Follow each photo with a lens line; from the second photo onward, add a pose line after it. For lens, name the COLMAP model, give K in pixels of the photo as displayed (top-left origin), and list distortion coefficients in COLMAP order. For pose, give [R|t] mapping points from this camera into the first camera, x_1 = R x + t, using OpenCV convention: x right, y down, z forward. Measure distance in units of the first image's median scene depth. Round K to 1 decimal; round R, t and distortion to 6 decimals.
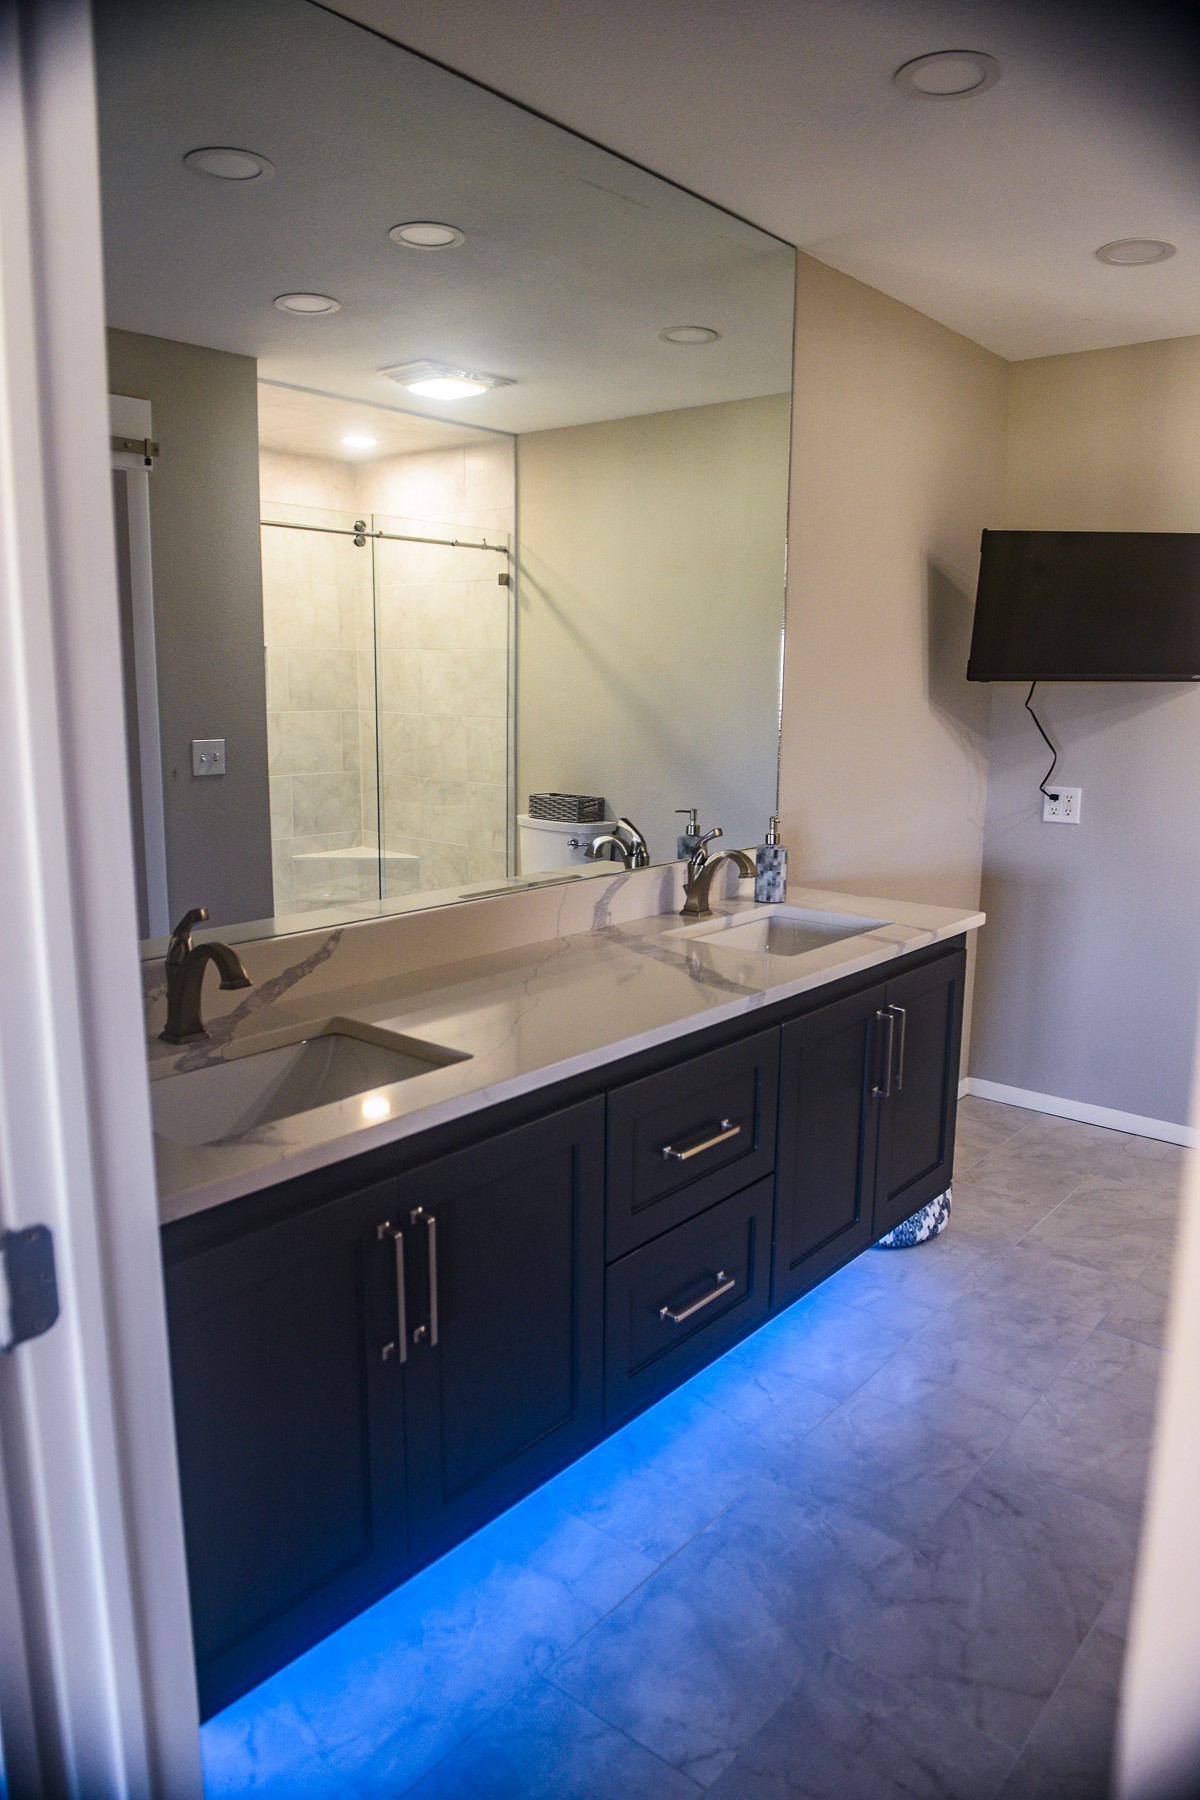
lens RADIAL K [[1236.0, 0, 599.8], [0, 1236.0, 915.6], [0, 0, 1]] dist [-0.038974, -0.001622]
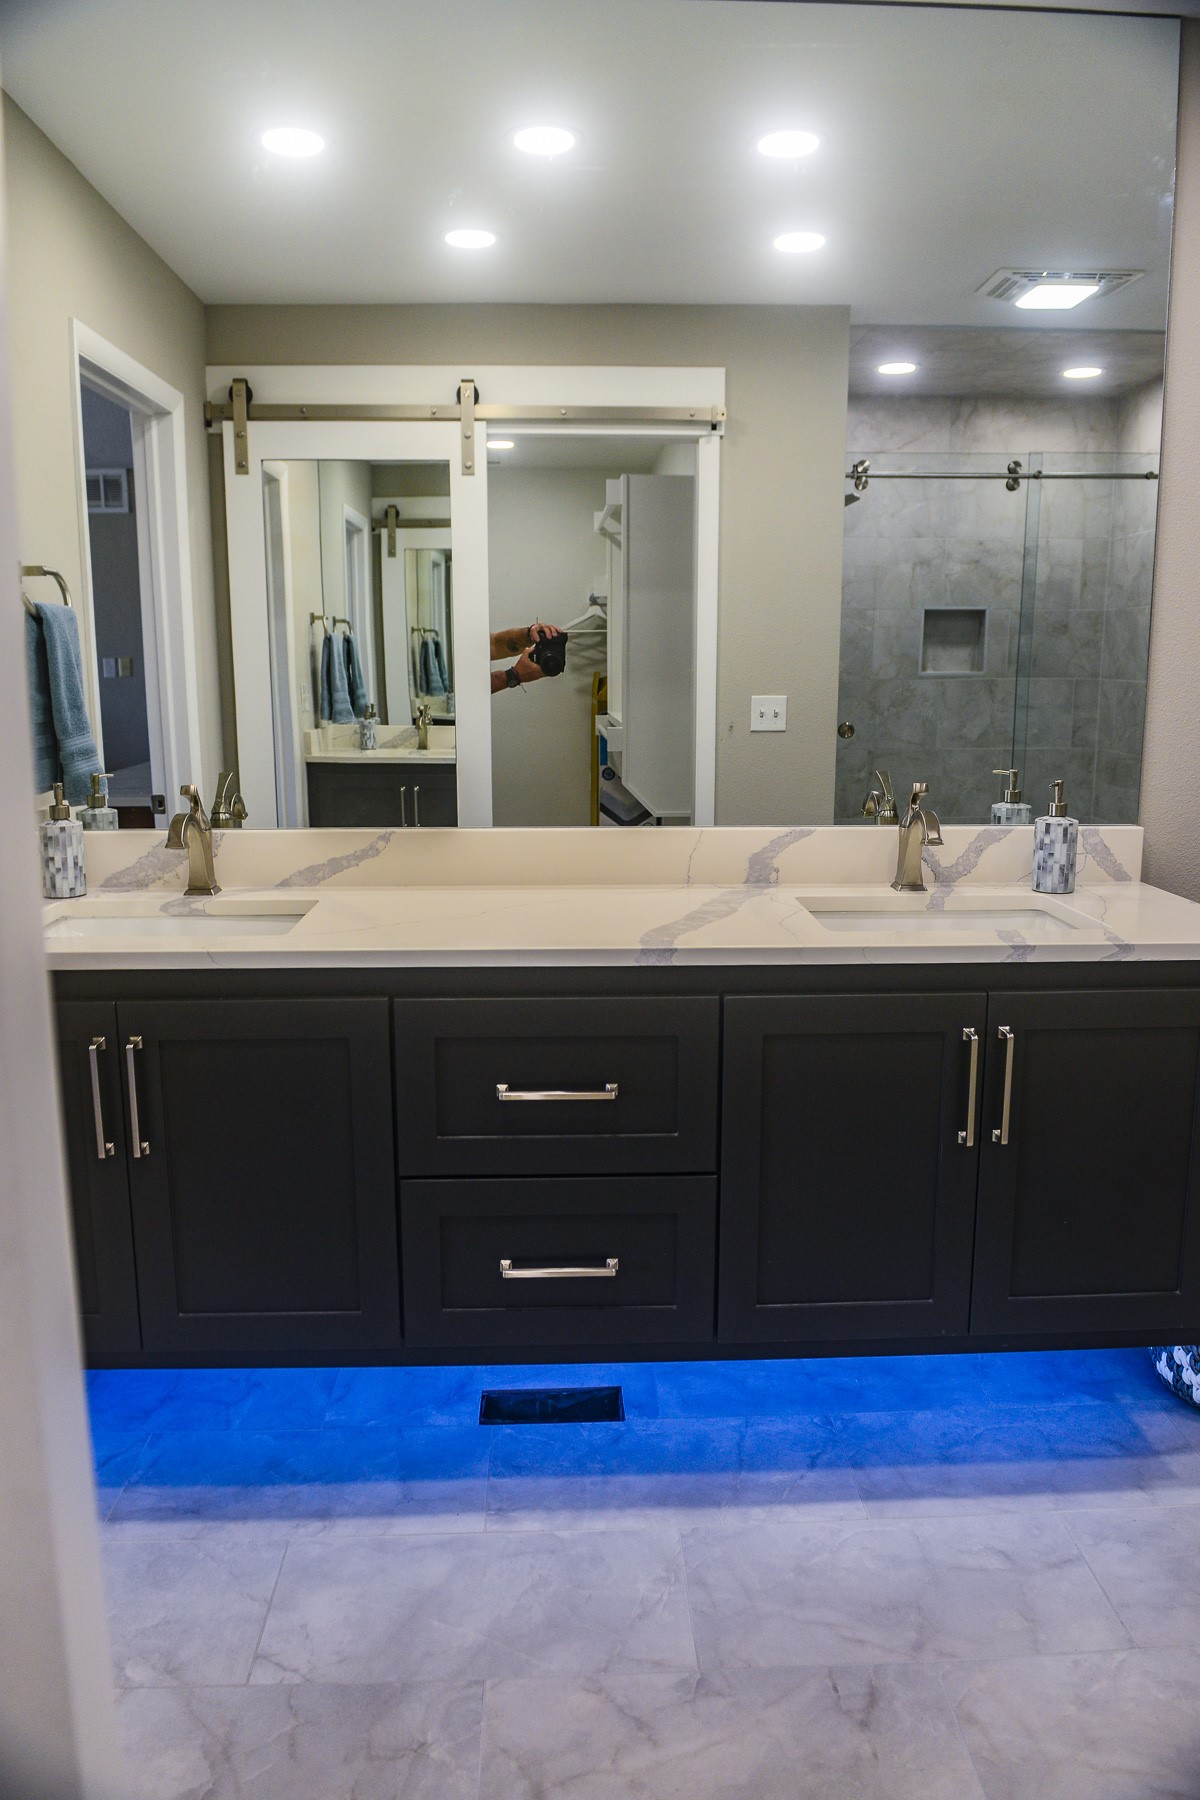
lens RADIAL K [[1306.1, 0, 600.0], [0, 1306.1, 900.0], [0, 0, 1]] dist [-0.042512, -0.004278]
pose [[0.664656, 0.123312, -0.736903, 0.722245], [-0.136142, 0.989763, 0.042831, -0.003472], [0.734641, 0.071855, 0.674640, 0.333745]]
